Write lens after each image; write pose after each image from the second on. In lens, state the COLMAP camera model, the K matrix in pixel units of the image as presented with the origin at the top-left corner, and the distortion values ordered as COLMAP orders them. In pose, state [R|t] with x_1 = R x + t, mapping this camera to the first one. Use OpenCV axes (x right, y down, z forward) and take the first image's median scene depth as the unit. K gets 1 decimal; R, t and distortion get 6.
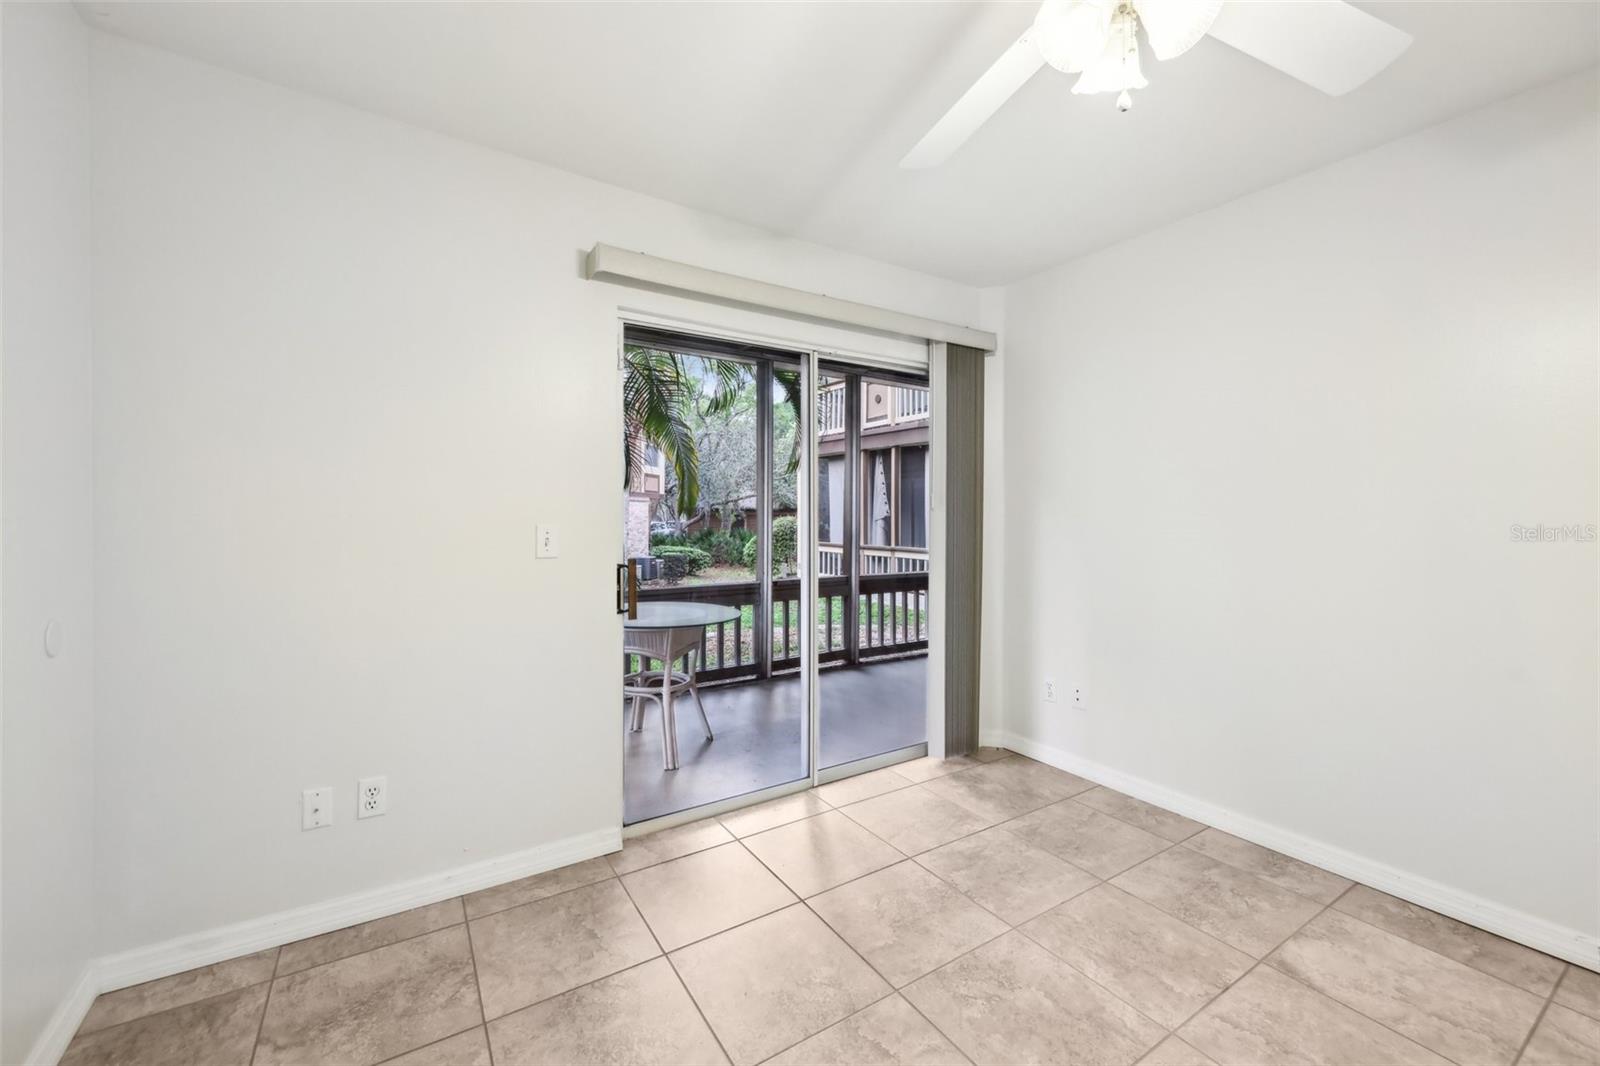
lens RADIAL K [[631.8, 0, 798.6], [0, 631.8, 514.3], [0, 0, 1]] dist [0.010486, -0.006973]
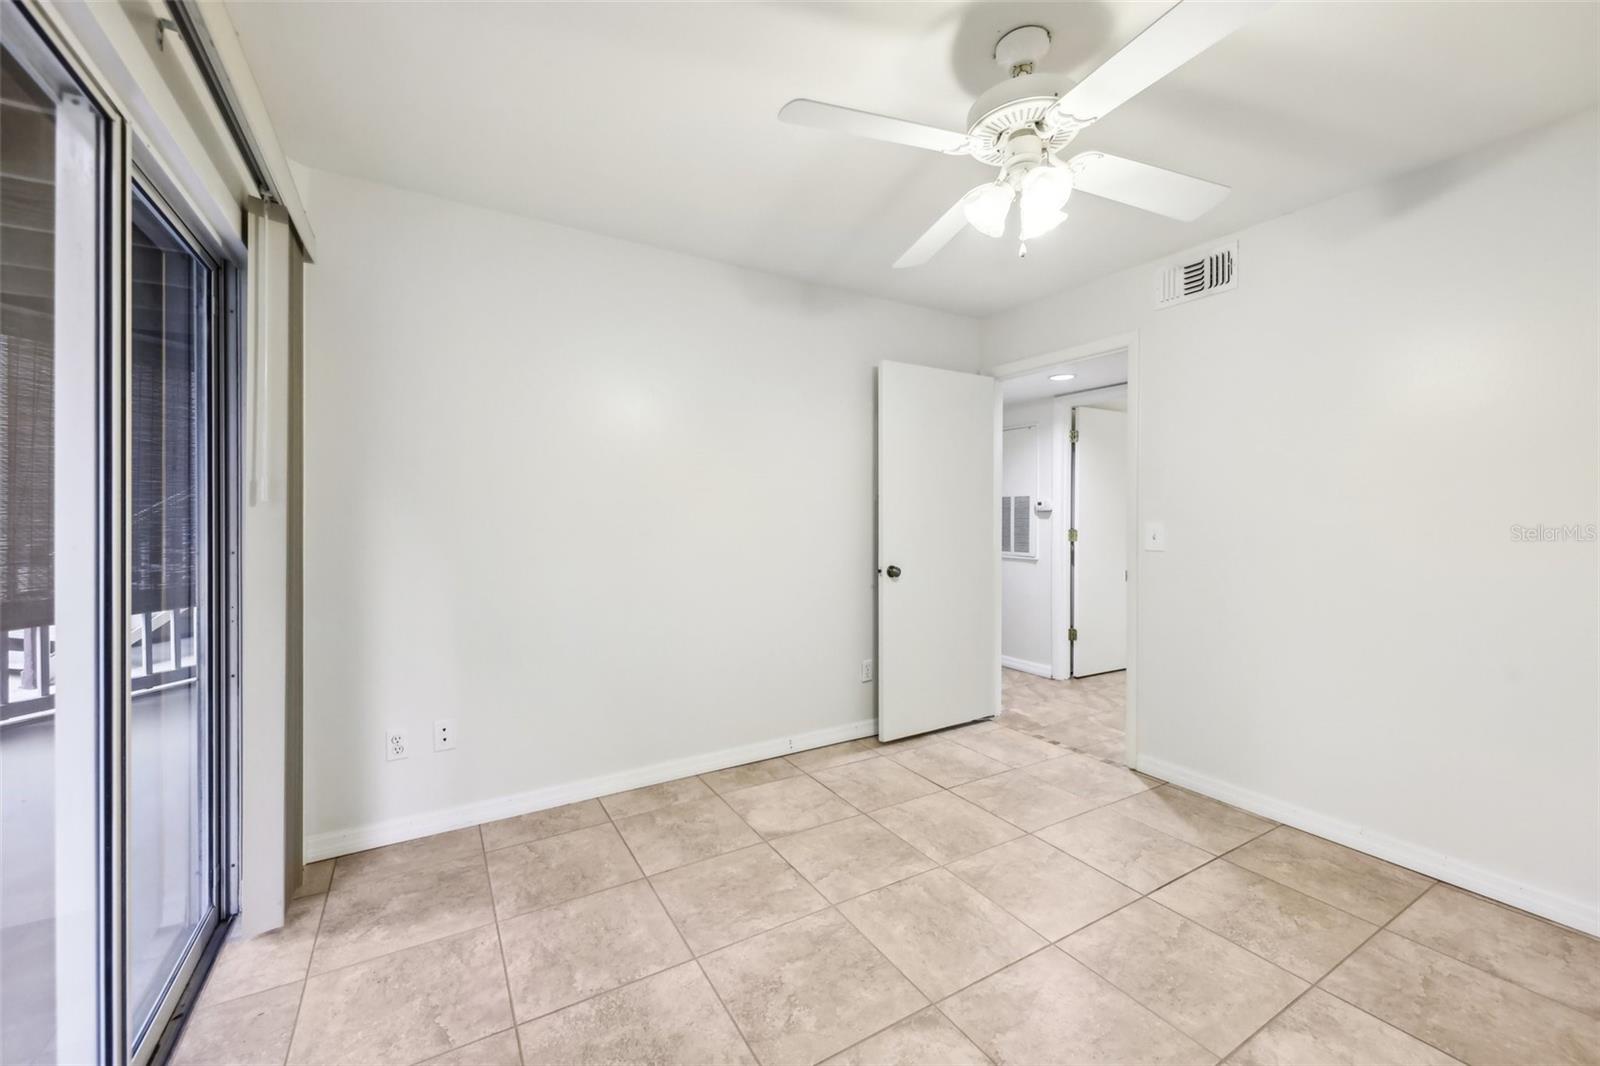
lens RADIAL K [[631.8, 0, 798.6], [0, 631.8, 514.3], [0, 0, 1]] dist [0.010486, -0.006973]
pose [[0.034797, -0.001804, 0.999393, -0.504763], [0.001033, 0.999998, 0.001769, -0.003370], [-0.999394, 0.000971, 0.034799, 0.699037]]
